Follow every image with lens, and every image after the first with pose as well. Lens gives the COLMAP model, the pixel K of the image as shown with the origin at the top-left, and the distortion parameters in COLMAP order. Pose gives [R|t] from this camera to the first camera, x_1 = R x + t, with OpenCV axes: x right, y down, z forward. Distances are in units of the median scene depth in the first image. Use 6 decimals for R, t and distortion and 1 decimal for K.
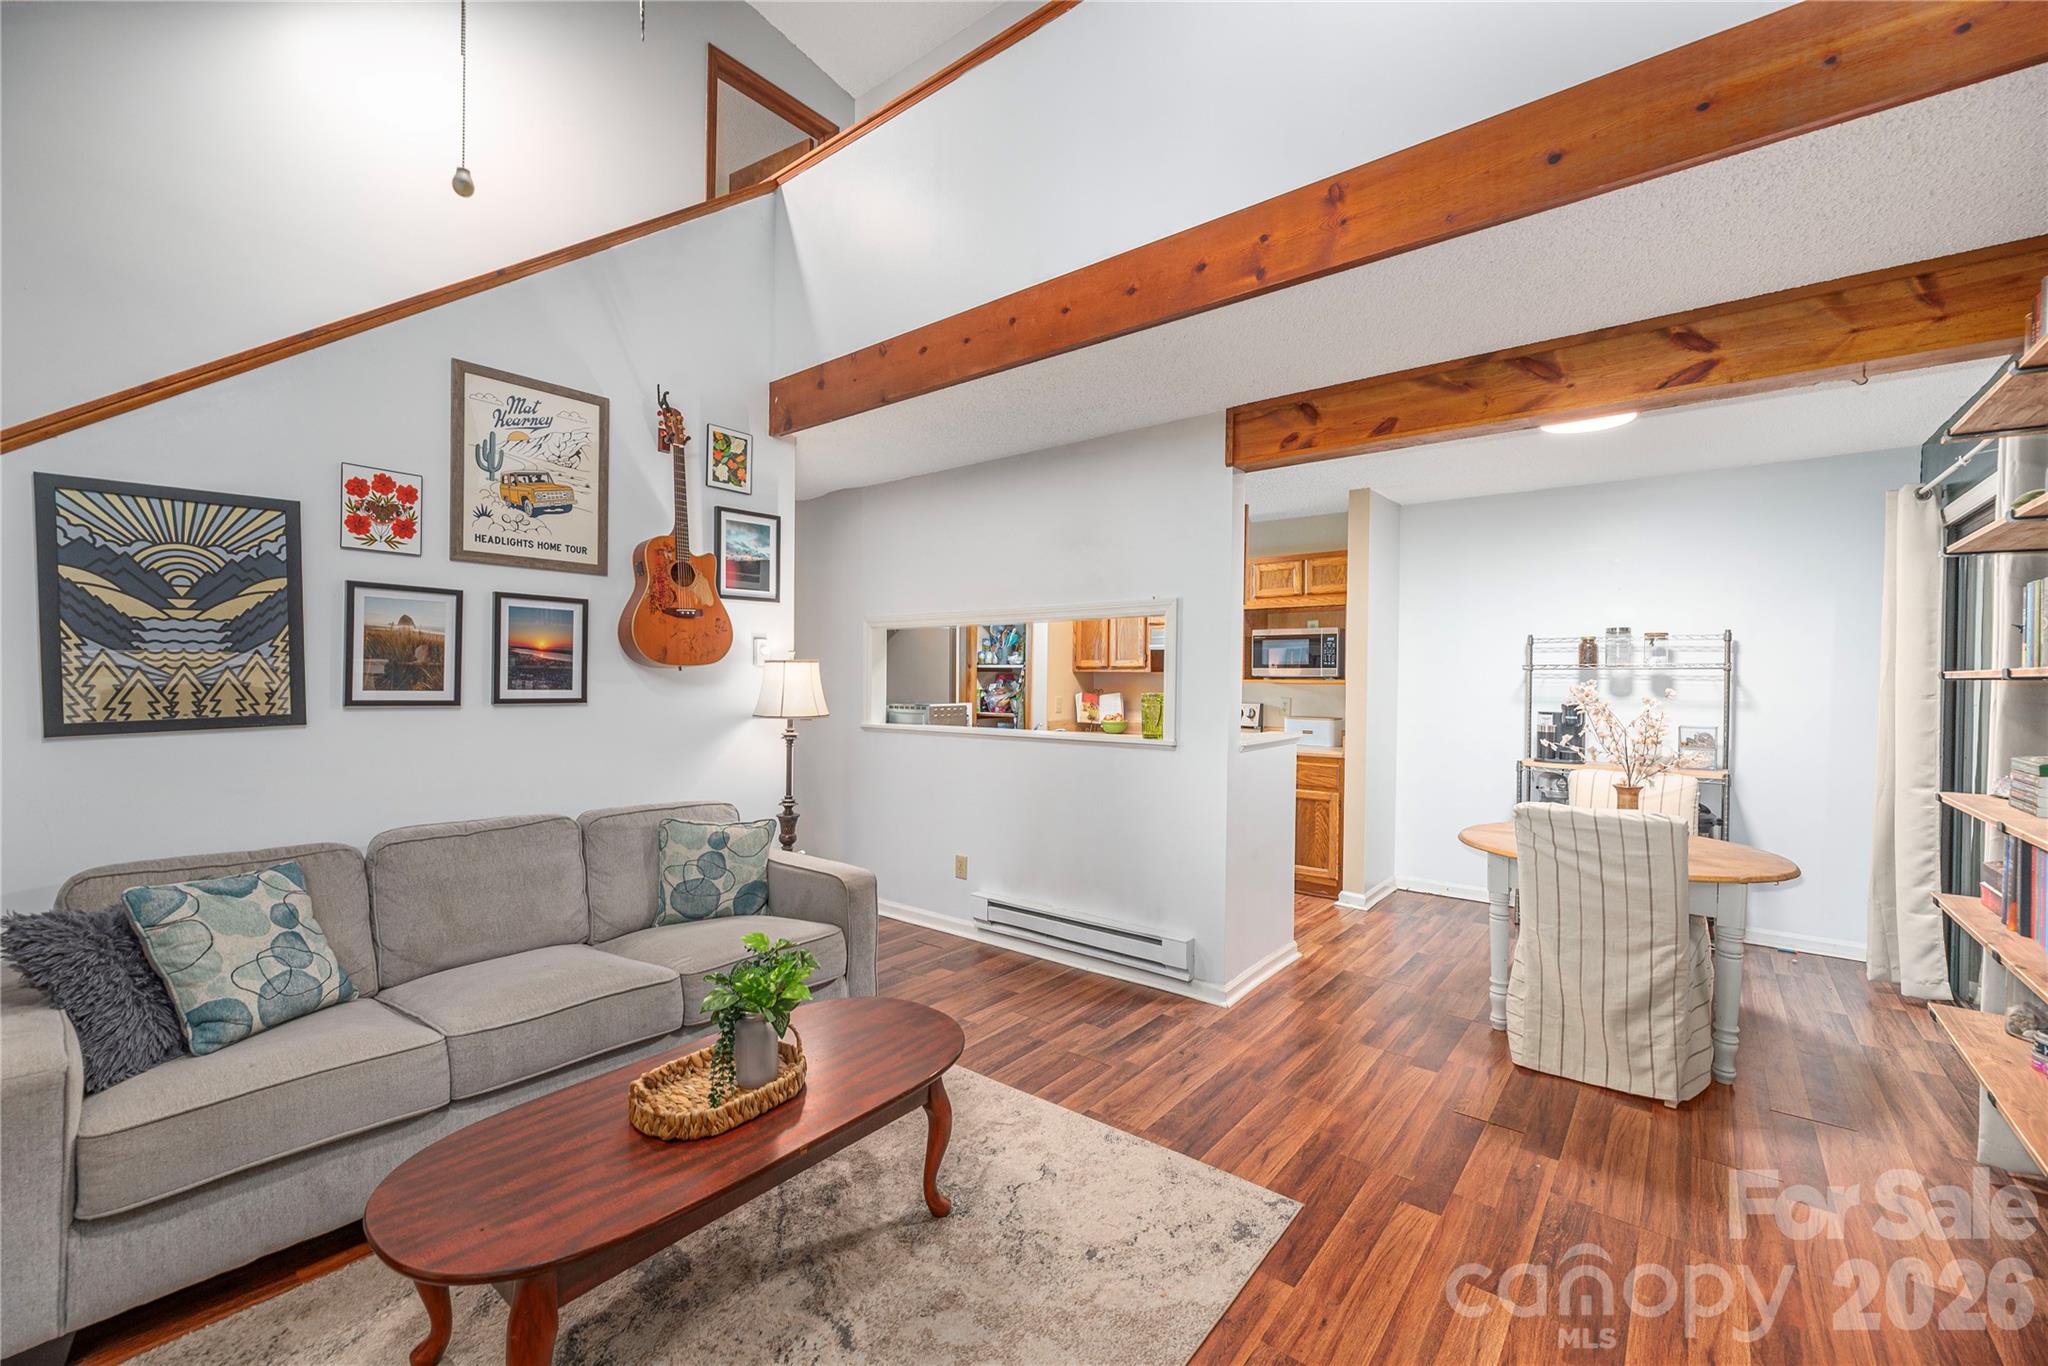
lens RADIAL K [[833.4, 0, 1018.1], [0, 833.4, 687.6], [0, 0, 1]] dist [-0.001185, 0.000572]
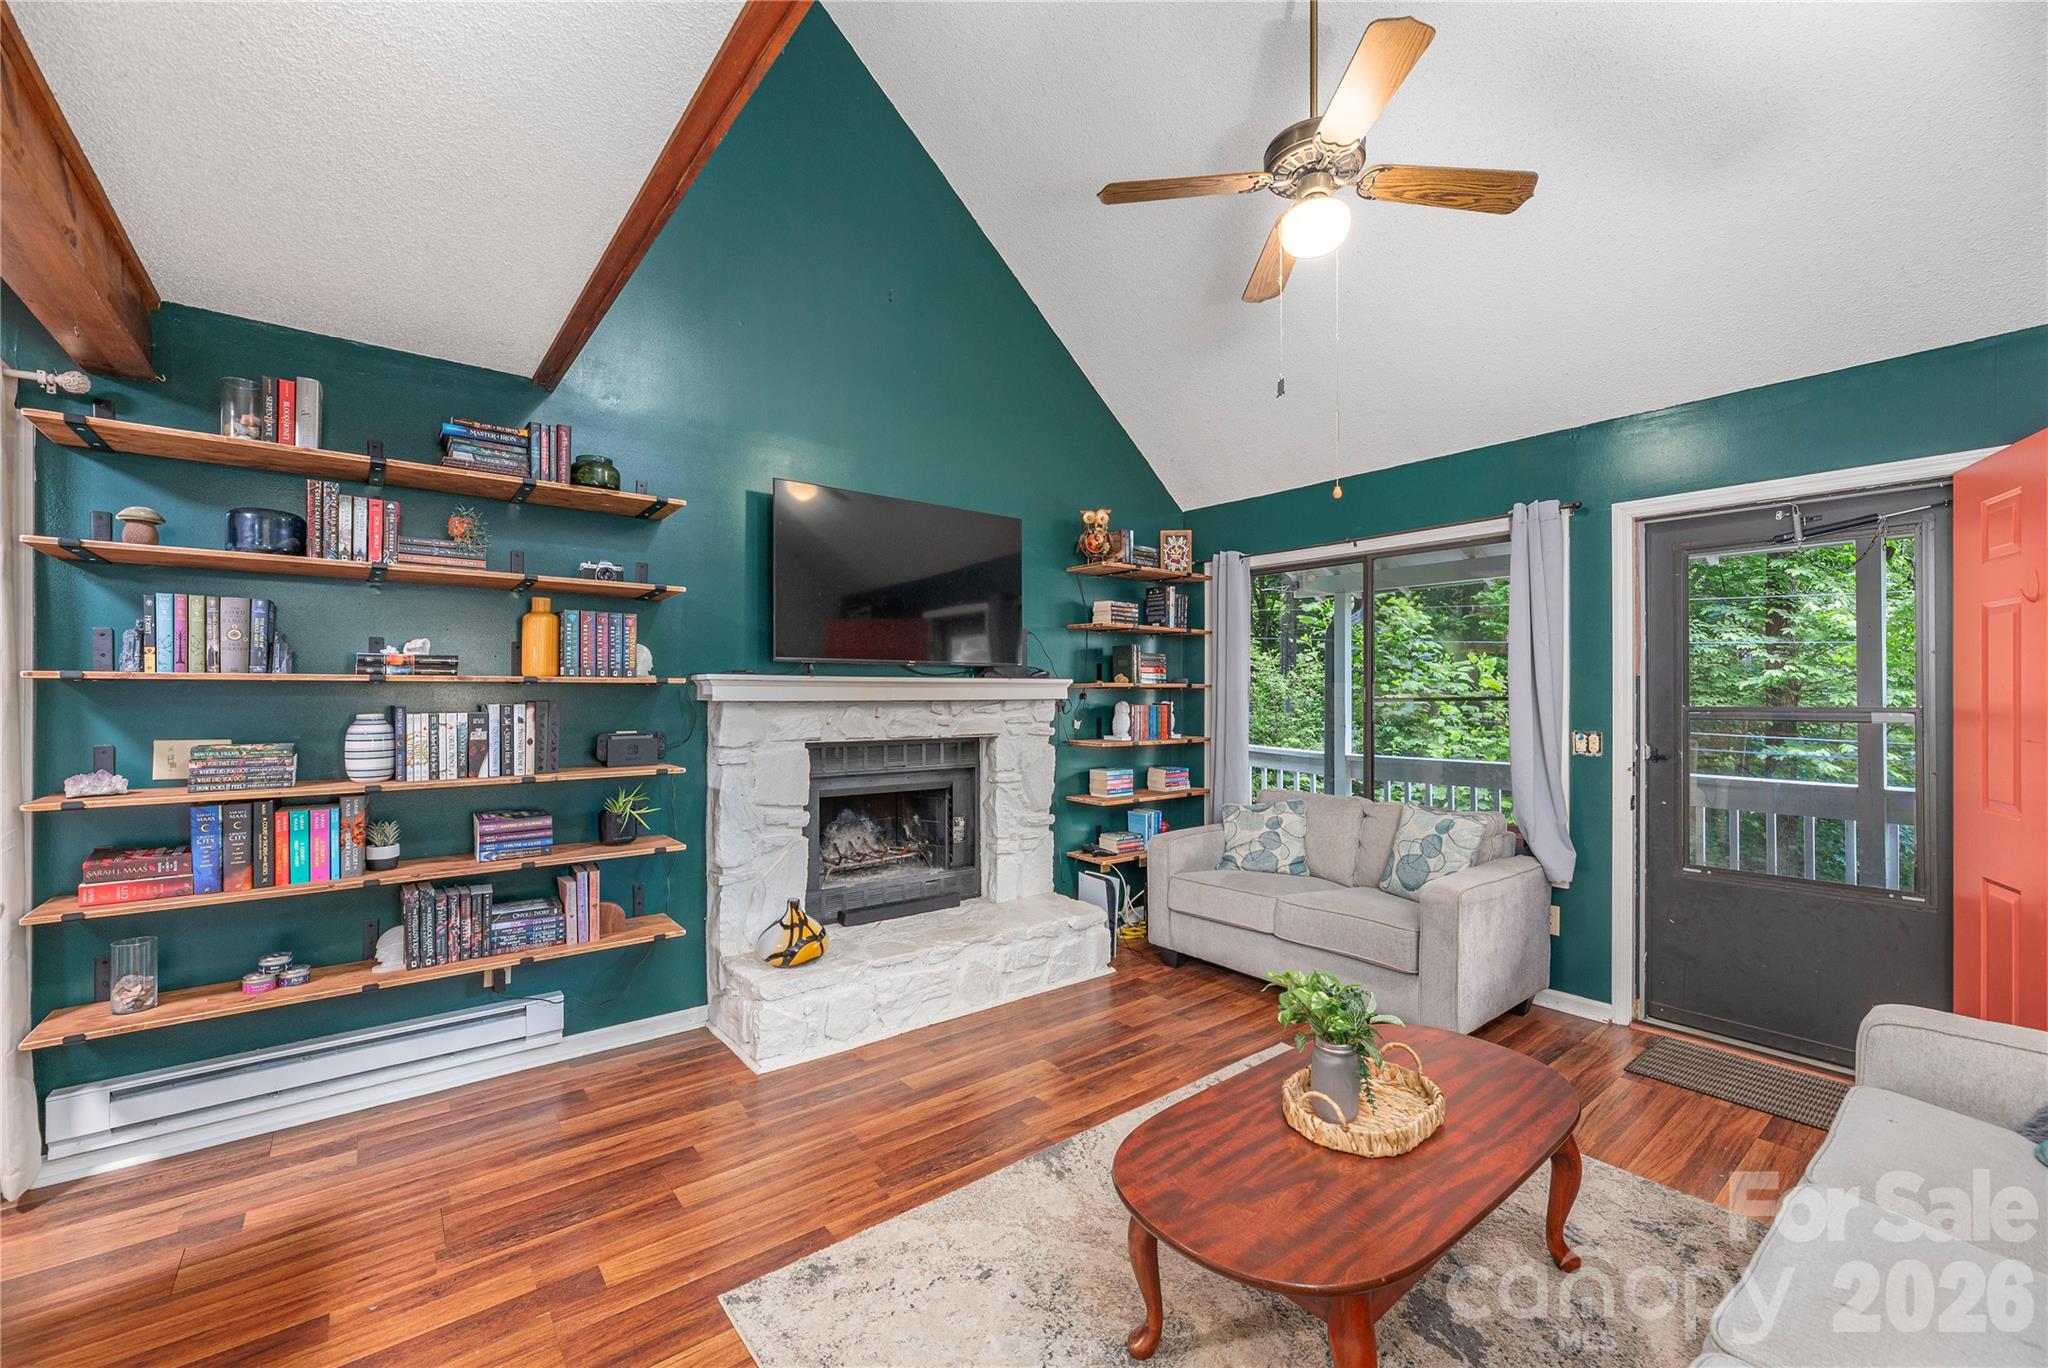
lens RADIAL K [[833.4, 0, 1024.8], [0, 833.4, 686.7], [0, 0, 1]] dist [-0.001185, 0.000572]
pose [[-0.978722, -0.014113, 0.204706, -0.068152], [-0.012196, 0.999869, 0.010620, -0.012825], [-0.204829, 0.007898, -0.978766, 0.884673]]
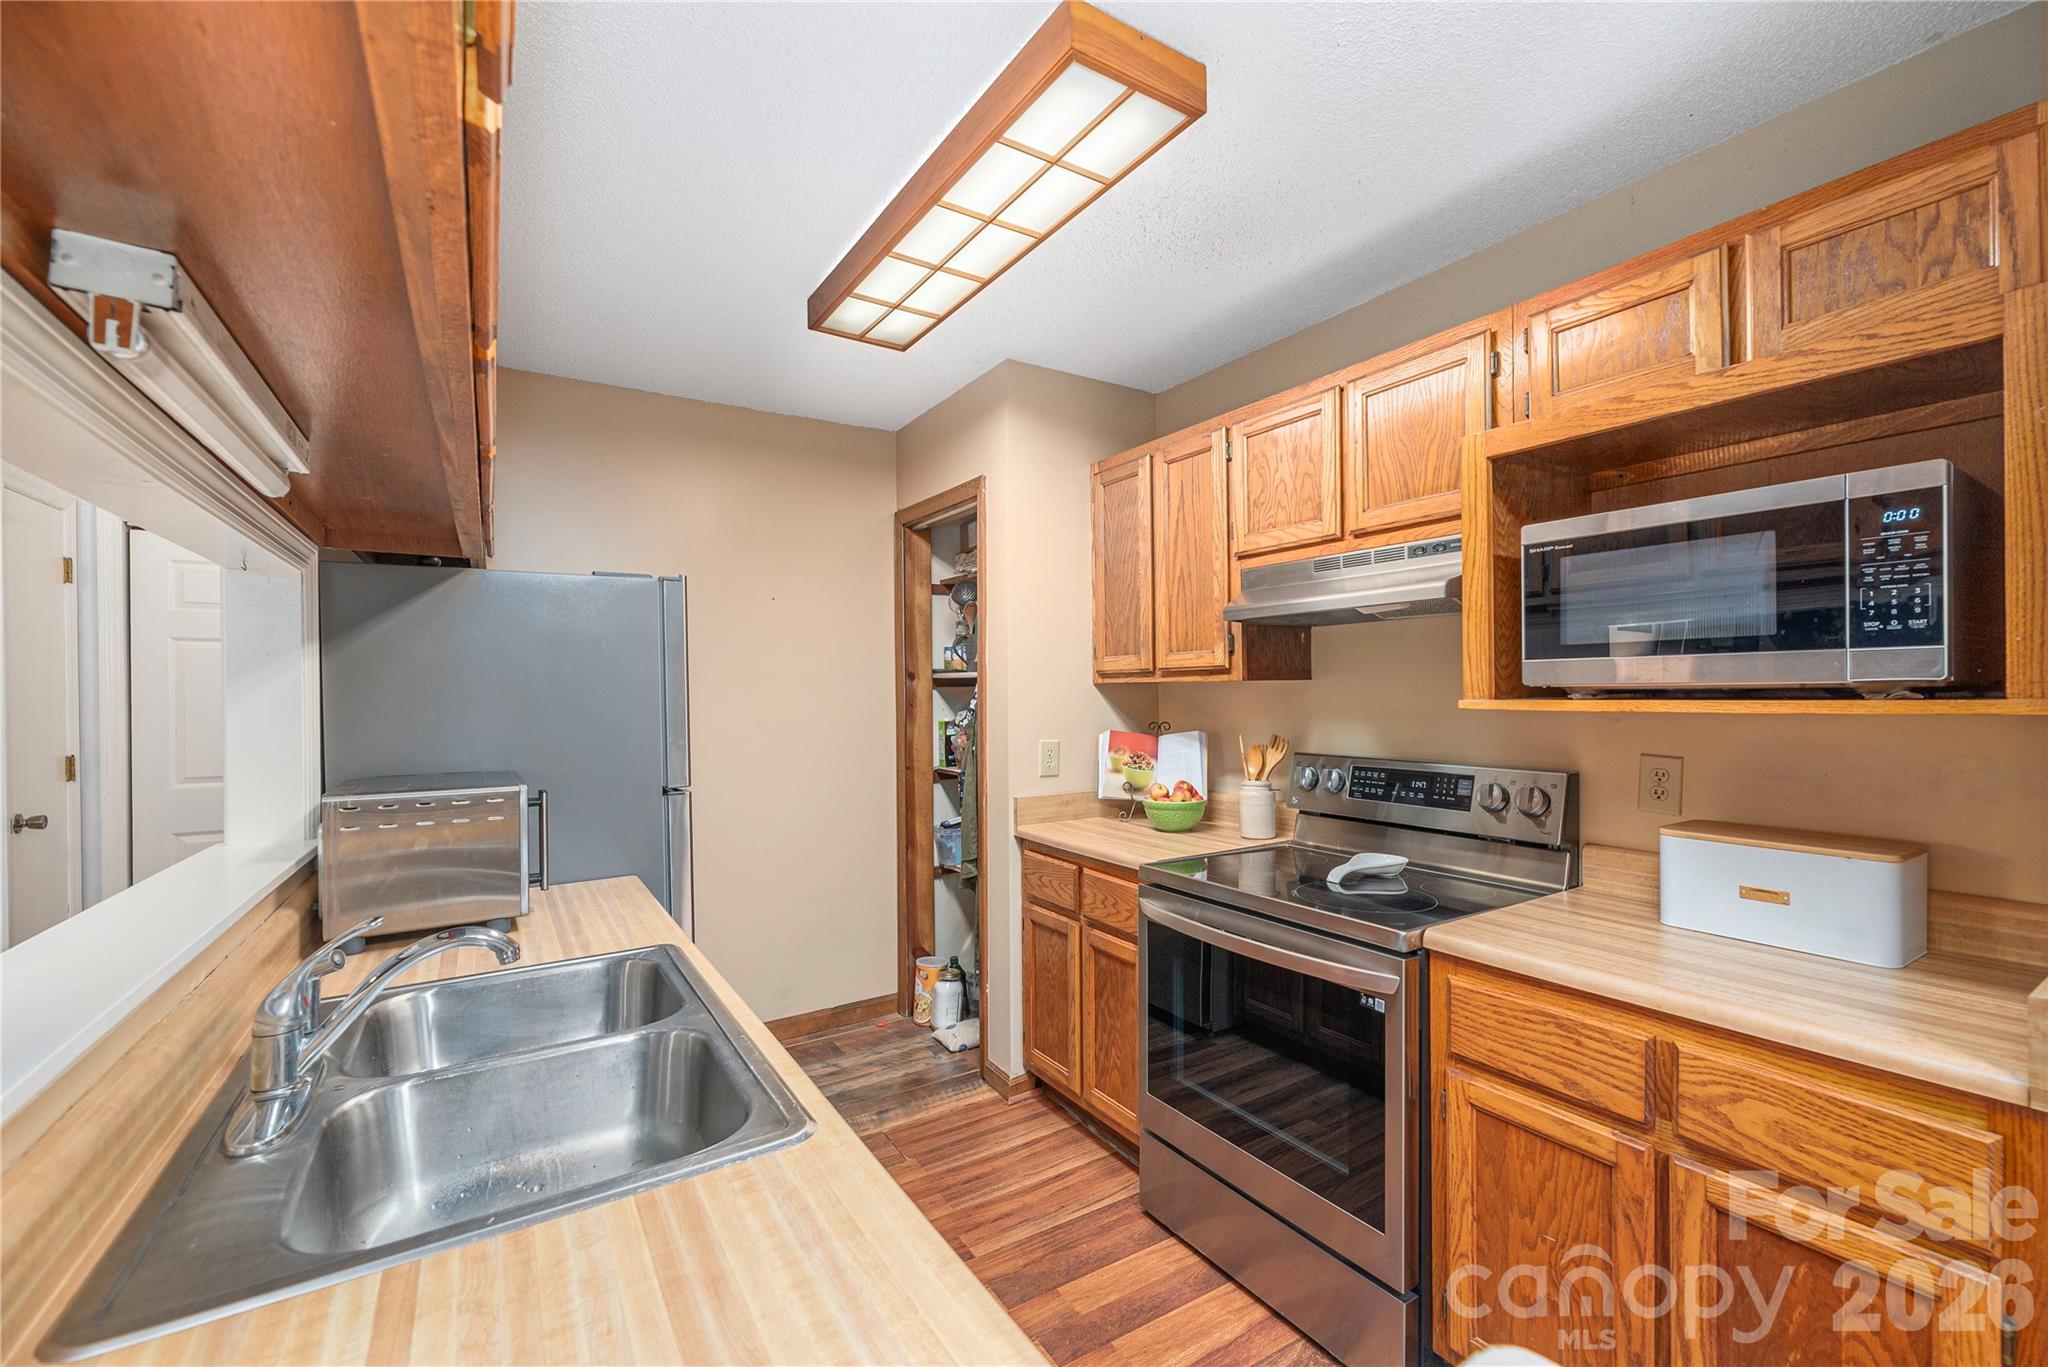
lens RADIAL K [[833.4, 0, 1043.7], [0, 833.4, 693.6], [0, 0, 1]] dist [-0.001185, 0.000572]
pose [[0.951993, -0.012523, -0.305865, 0.271699], [0.009162, 0.999881, -0.012424, -0.012559], [0.305984, 0.009025, 0.951994, 0.869533]]
